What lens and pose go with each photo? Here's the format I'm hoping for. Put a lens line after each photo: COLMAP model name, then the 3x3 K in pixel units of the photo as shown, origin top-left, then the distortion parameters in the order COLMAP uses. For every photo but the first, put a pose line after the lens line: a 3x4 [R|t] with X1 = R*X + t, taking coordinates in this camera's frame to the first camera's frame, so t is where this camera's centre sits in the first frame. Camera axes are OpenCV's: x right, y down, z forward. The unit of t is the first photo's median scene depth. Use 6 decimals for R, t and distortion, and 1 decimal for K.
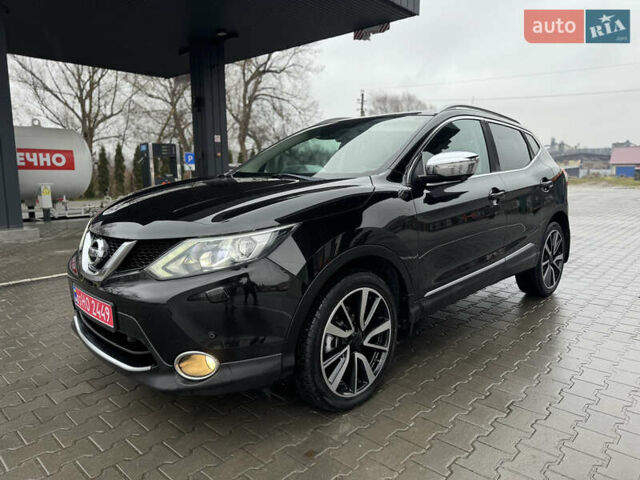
lens RADIAL K [[453.5, 0, 320.0], [0, 453.5, 240.0], [0, 0, 1]] dist [0.051689, -0.064198]
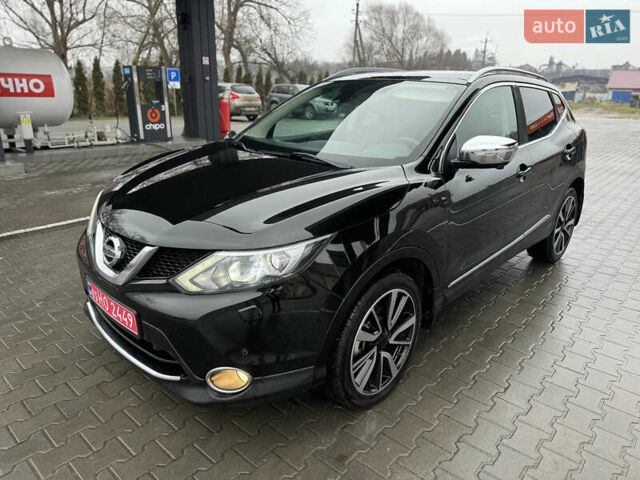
lens RADIAL K [[453.5, 0, 320.0], [0, 453.5, 240.0], [0, 0, 1]] dist [0.051689, -0.064198]
pose [[0.999357, 0.014576, 0.032754, -0.046993], [-0.020136, 0.984112, 0.176403, -0.083873], [-0.029662, -0.176949, 0.983773, 0.035142]]
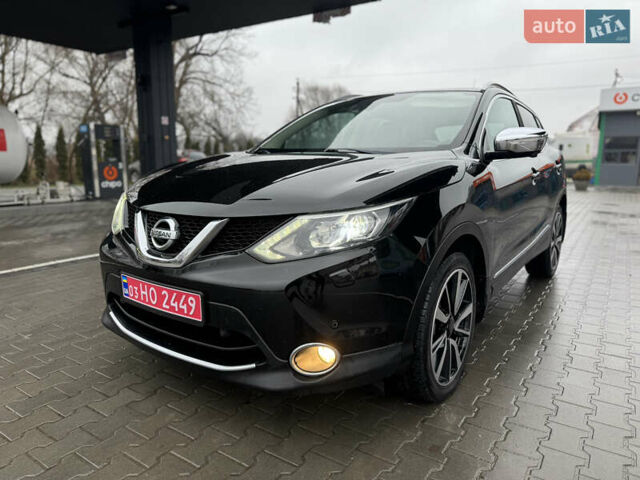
lens RADIAL K [[453.5, 0, 320.0], [0, 453.5, 240.0], [0, 0, 1]] dist [0.051689, -0.064198]
pose [[0.987020, -0.014918, 0.159902, -0.168535], [0.011659, 0.999705, 0.021303, 0.011666], [-0.160173, -0.019162, 0.986903, 0.061056]]
